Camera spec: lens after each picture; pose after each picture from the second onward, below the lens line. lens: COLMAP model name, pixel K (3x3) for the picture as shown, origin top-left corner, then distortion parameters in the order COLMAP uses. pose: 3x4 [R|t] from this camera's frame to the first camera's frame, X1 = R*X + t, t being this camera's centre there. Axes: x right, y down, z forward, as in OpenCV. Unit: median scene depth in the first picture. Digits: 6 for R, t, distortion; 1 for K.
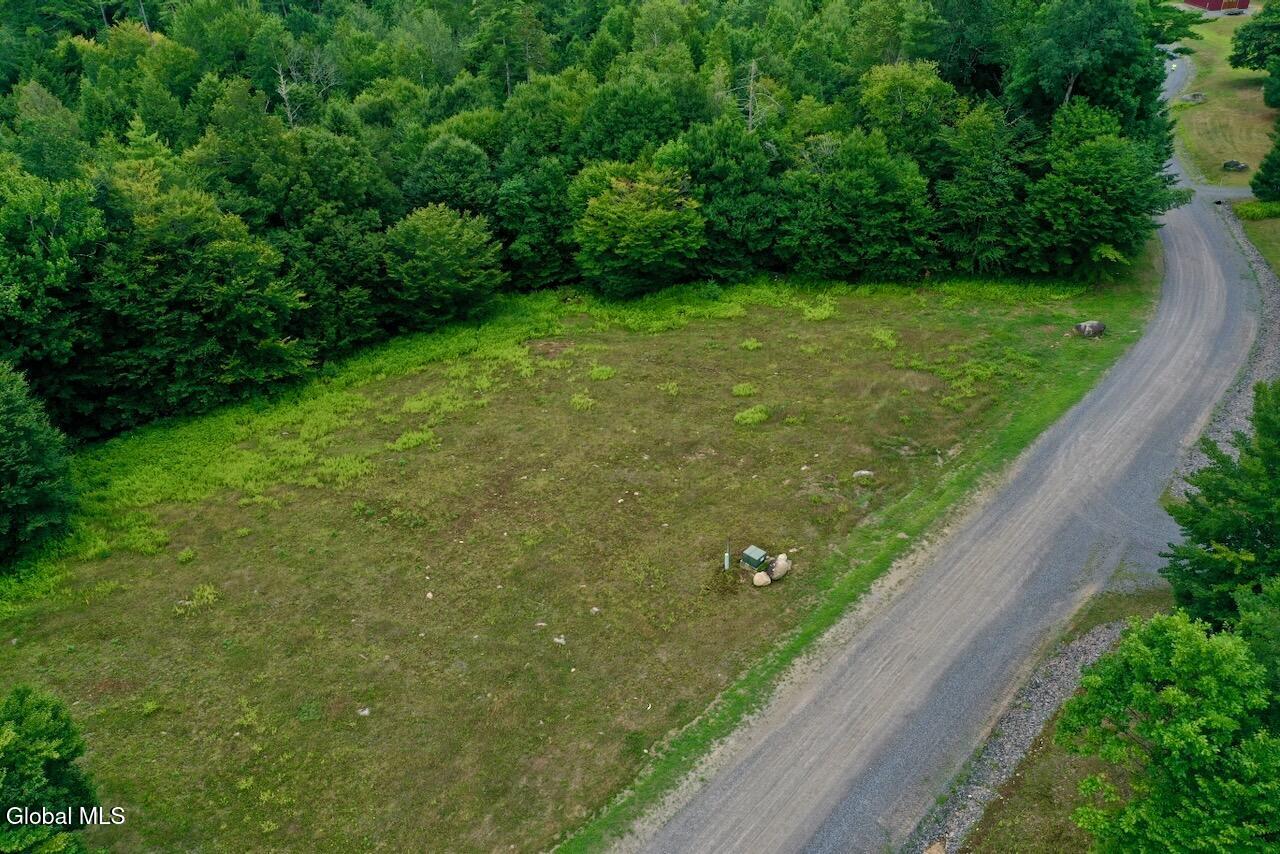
lens RADIAL K [[1010.8, 0, 637.5], [0, 1010.8, 420.5], [0, 0, 1]] dist [0.006755, -0.005712]
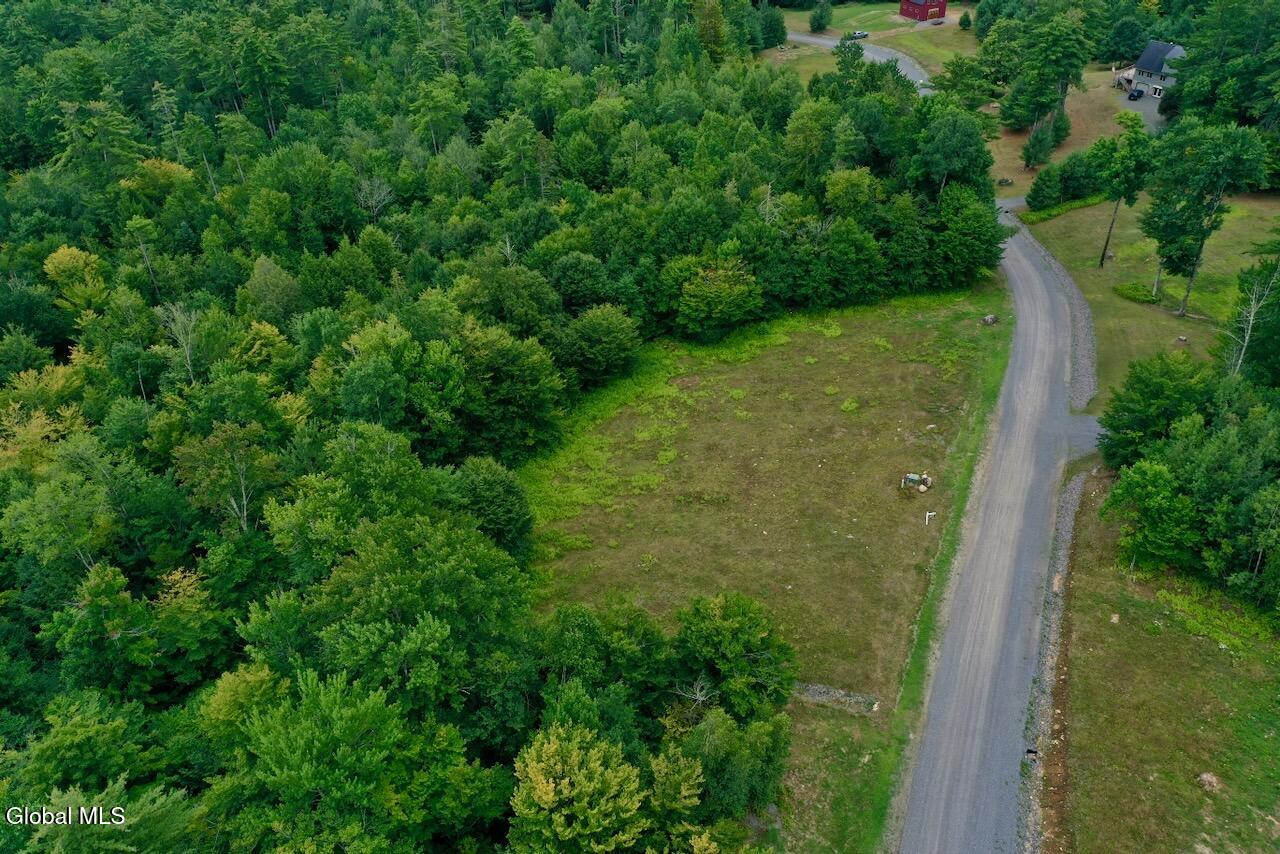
lens RADIAL K [[1010.8, 0, 637.5], [0, 1010.8, 420.5], [0, 0, 1]] dist [0.006755, -0.005712]
pose [[0.949634, -0.189582, 0.249509, -0.570077], [0.177309, 0.981591, 0.070995, -0.141224], [-0.258375, -0.023179, 0.965767, -0.515876]]
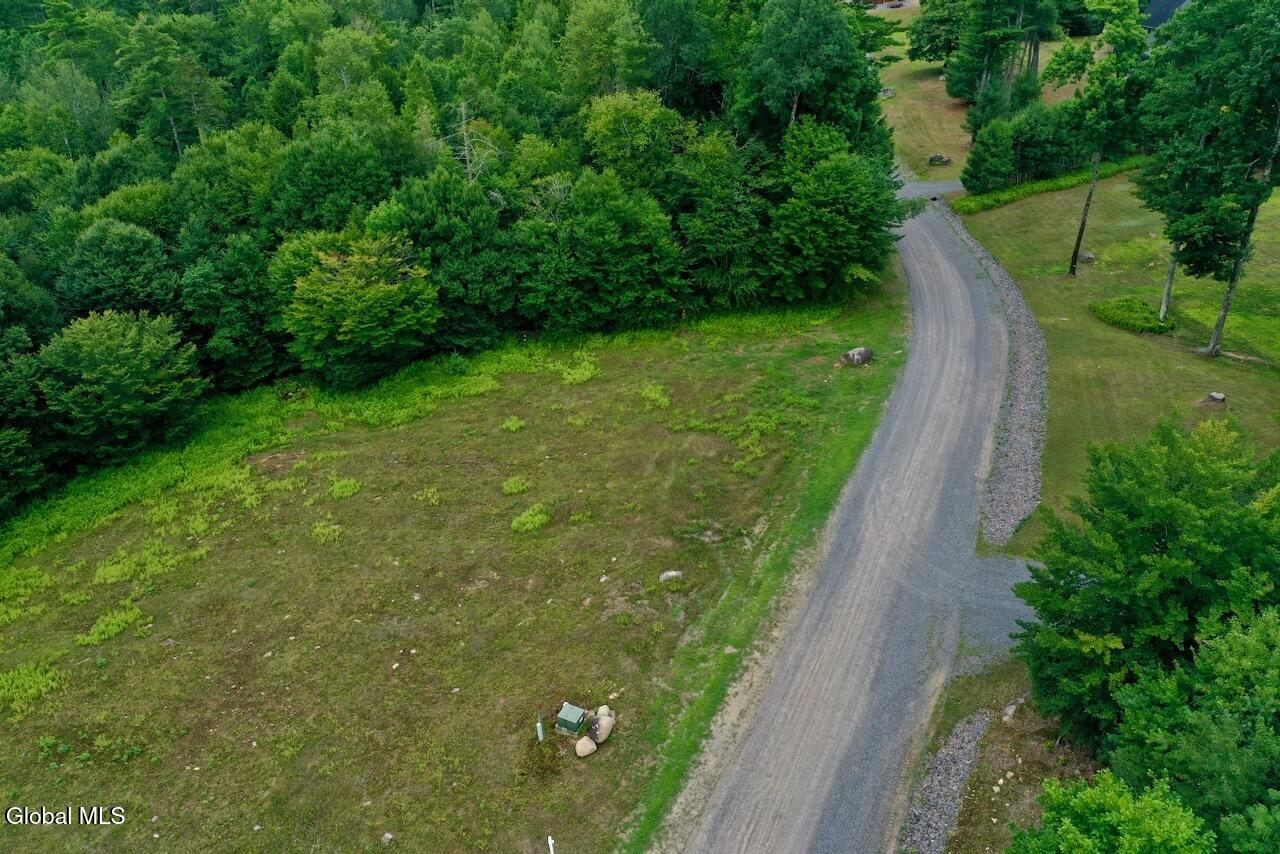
lens RADIAL K [[1006.7, 0, 640.0], [0, 1006.7, 427.0], [0, 0, 1]] dist [0.001476, -0.006525]
pose [[0.956813, -0.157838, 0.244122, 0.003180], [0.157713, 0.987279, 0.020186, -0.070500], [-0.244202, 0.019187, 0.969534, 0.112946]]
